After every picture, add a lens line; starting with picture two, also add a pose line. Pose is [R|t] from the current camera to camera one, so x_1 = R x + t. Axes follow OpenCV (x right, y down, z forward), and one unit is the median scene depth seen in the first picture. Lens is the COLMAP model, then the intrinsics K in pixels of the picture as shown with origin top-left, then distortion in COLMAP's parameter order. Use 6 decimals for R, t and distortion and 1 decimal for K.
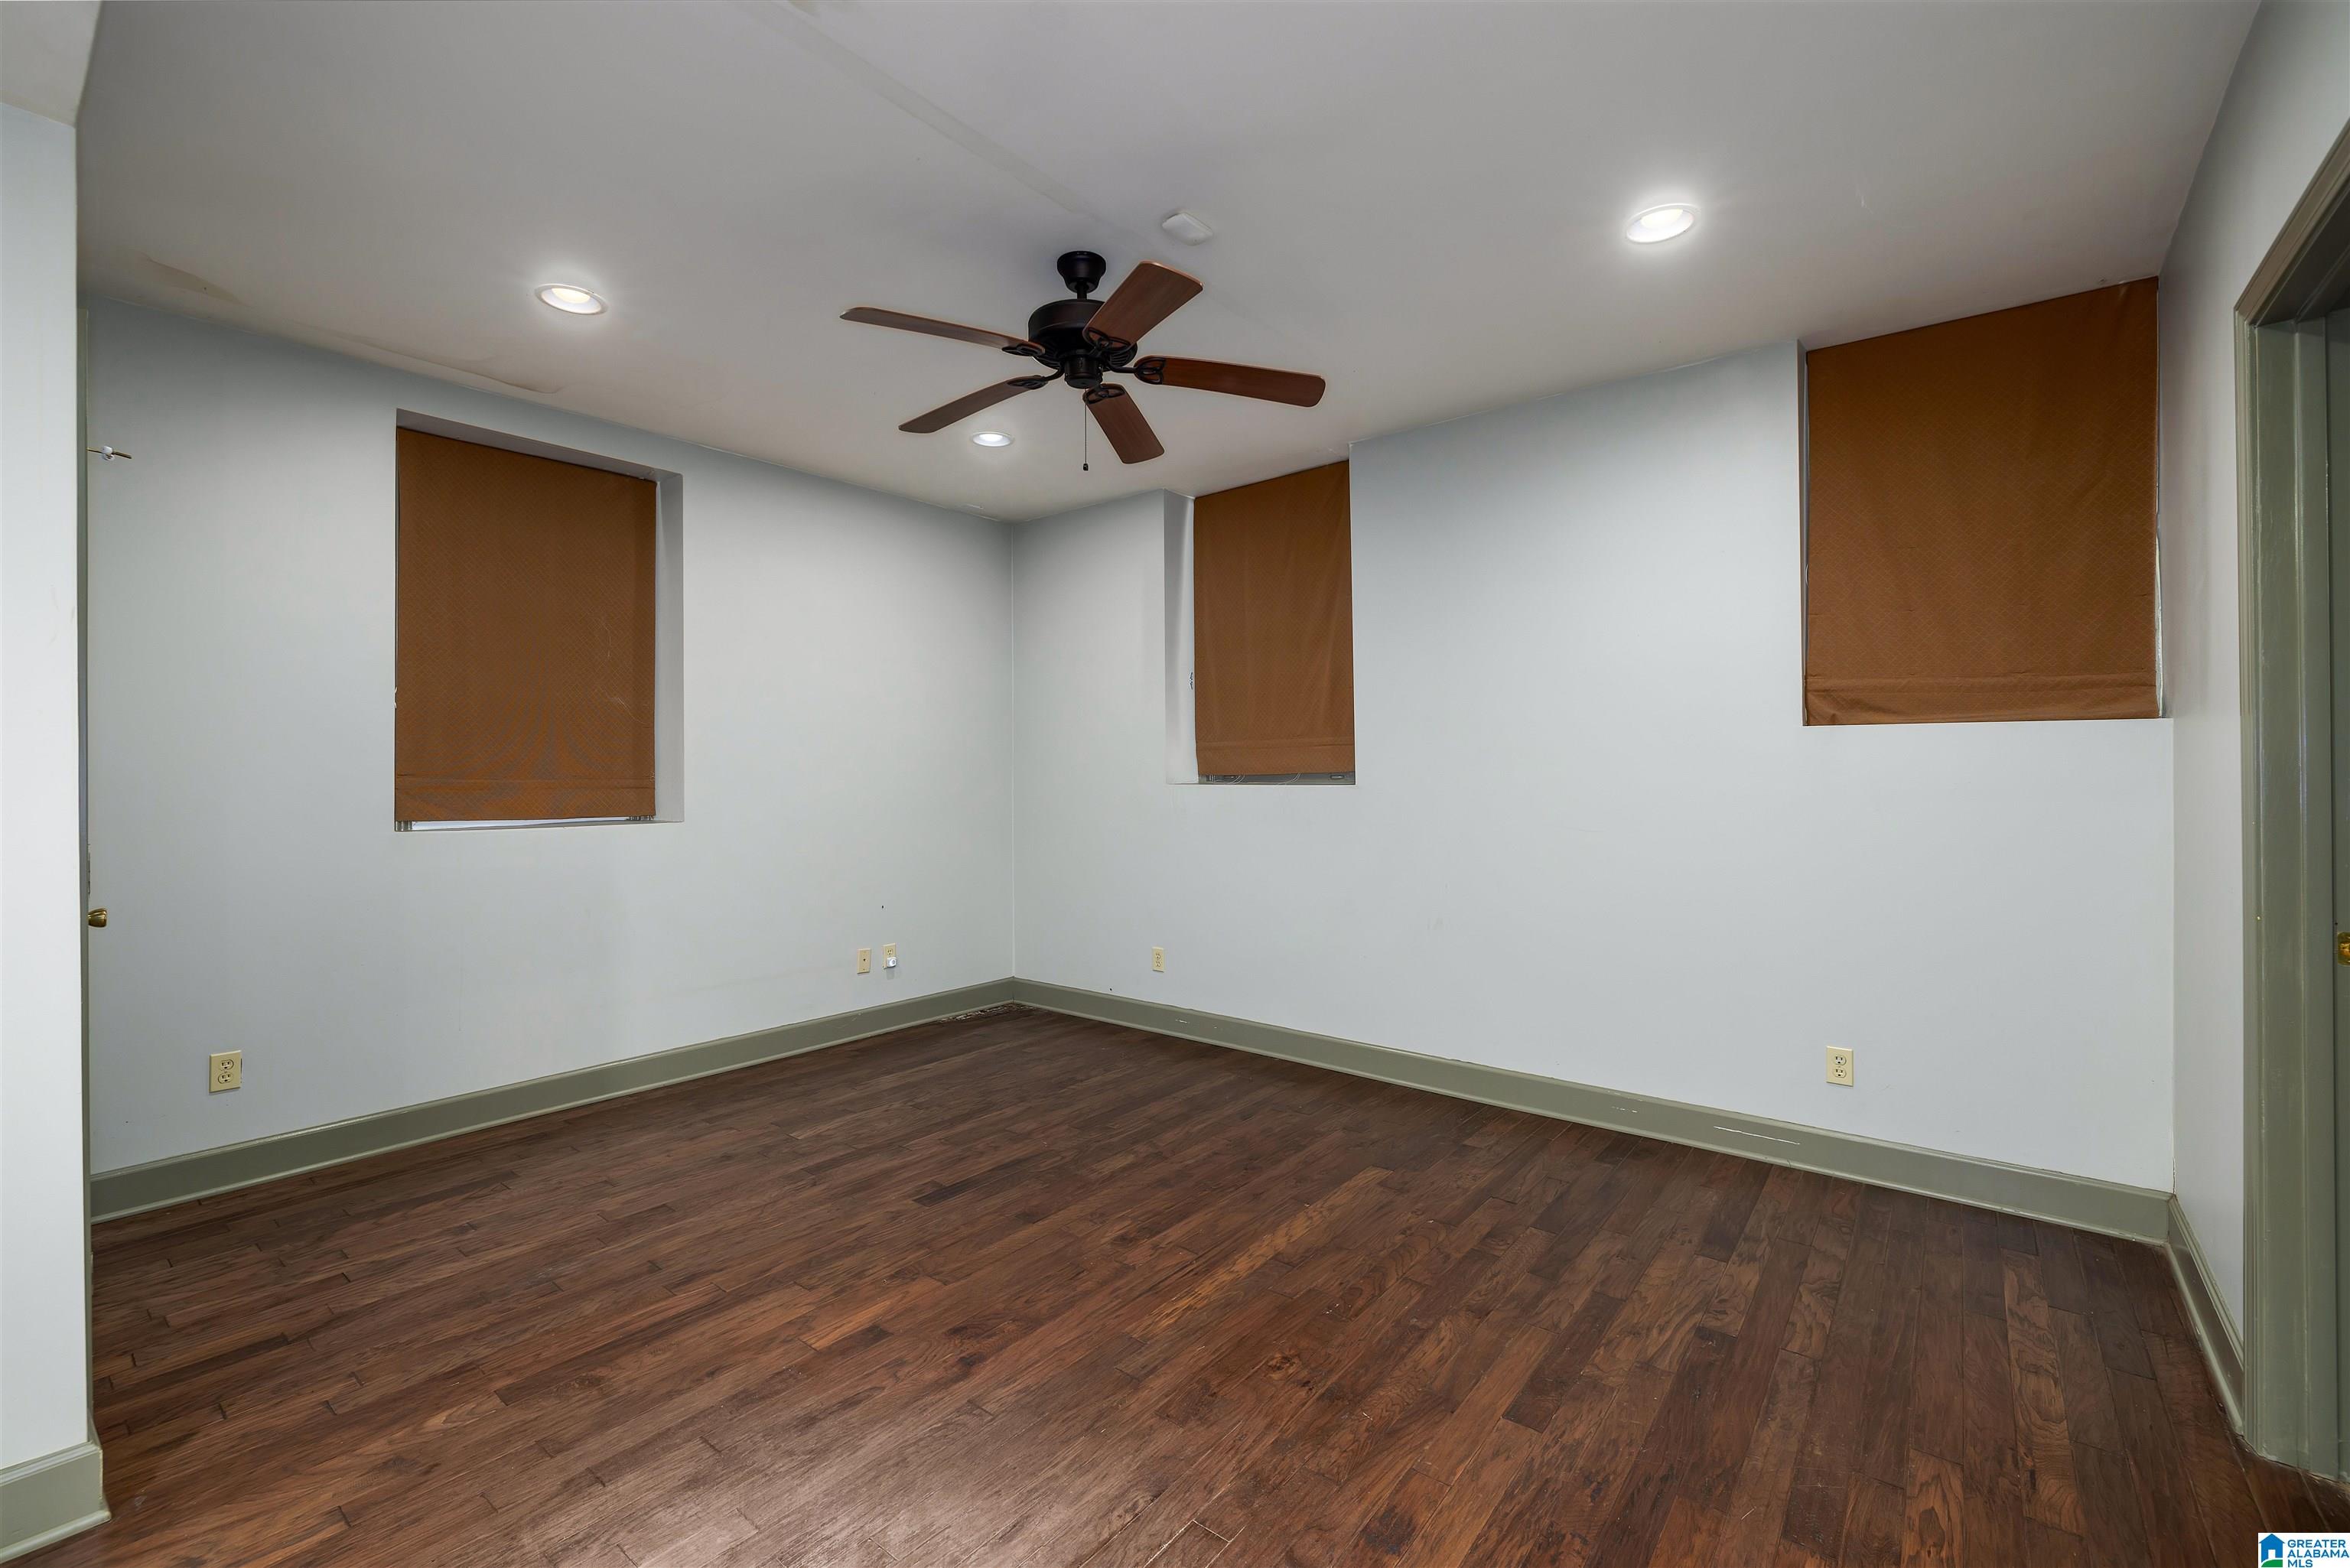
lens RADIAL K [[972.3, 0, 1161.8], [0, 972.3, 766.8], [0, 0, 1]] dist [0.003786, 0.000160]
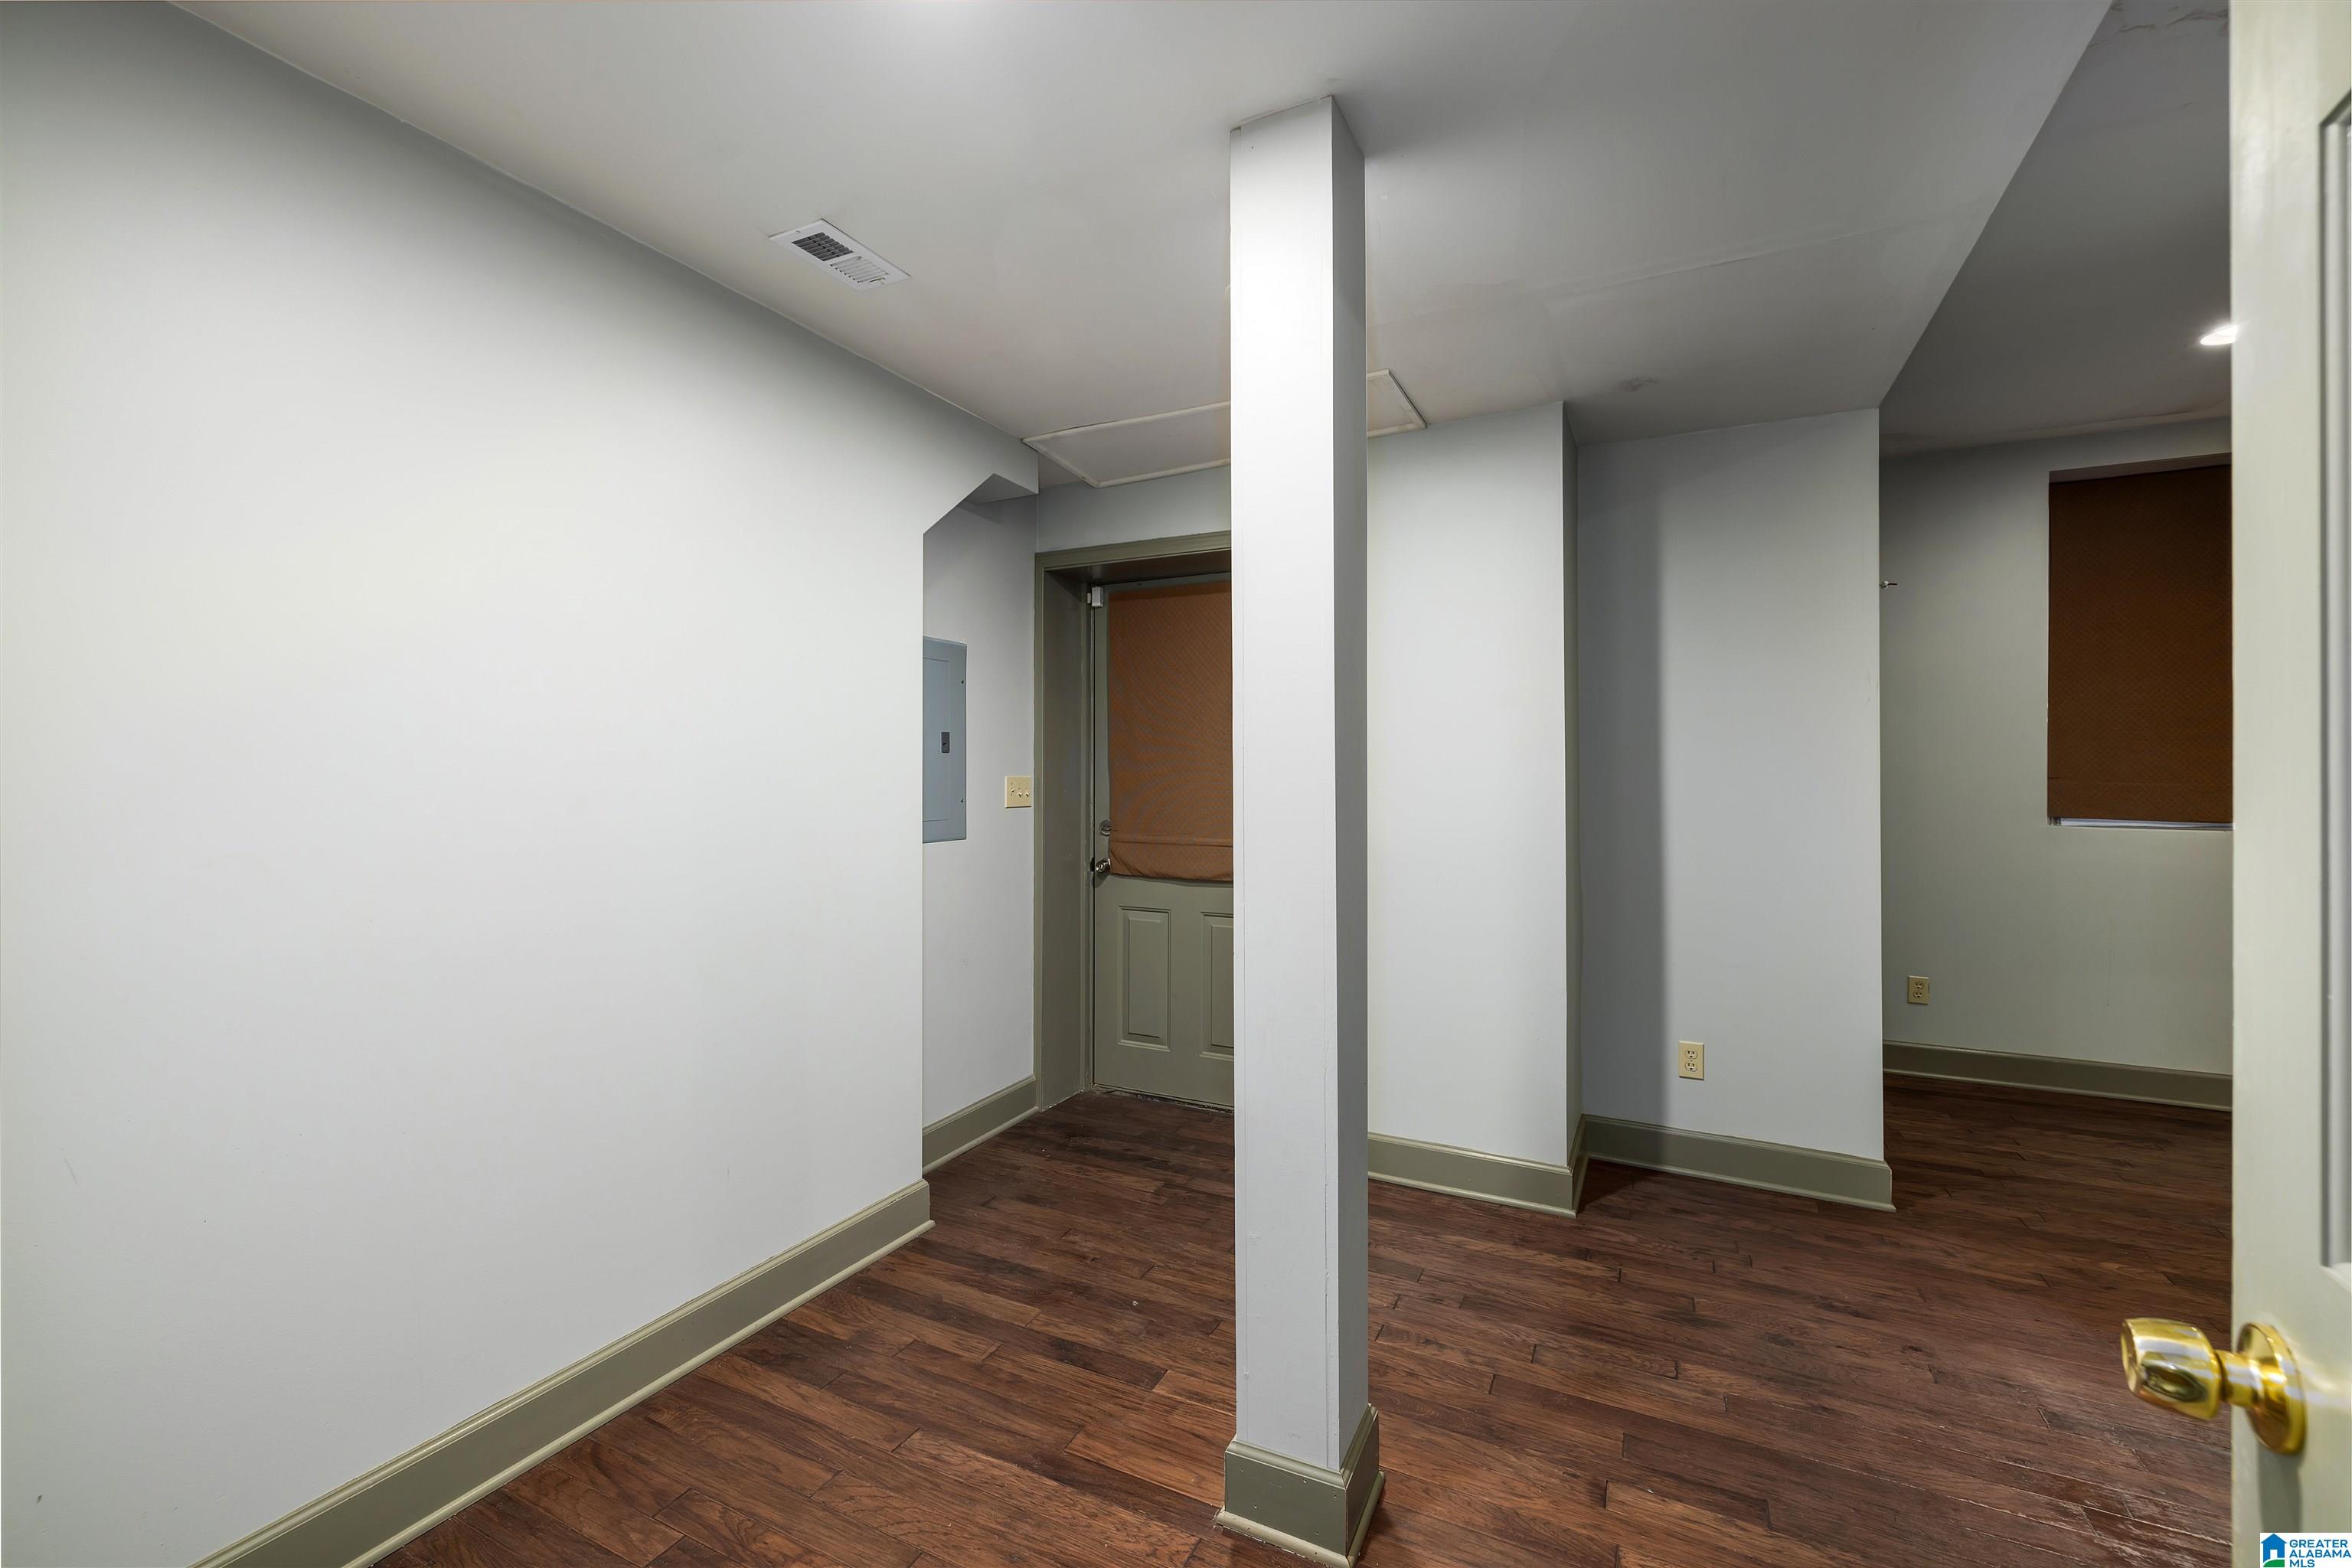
lens RADIAL K [[973.2, 0, 1162.8], [0, 973.2, 767.0], [0, 0, 1]] dist [0.003786, 0.000160]
pose [[0.196168, 0.003074, -0.980565, 0.256037], [-0.001844, 0.999994, 0.002766, -0.010169], [0.980568, 0.001266, 0.196173, -0.438184]]
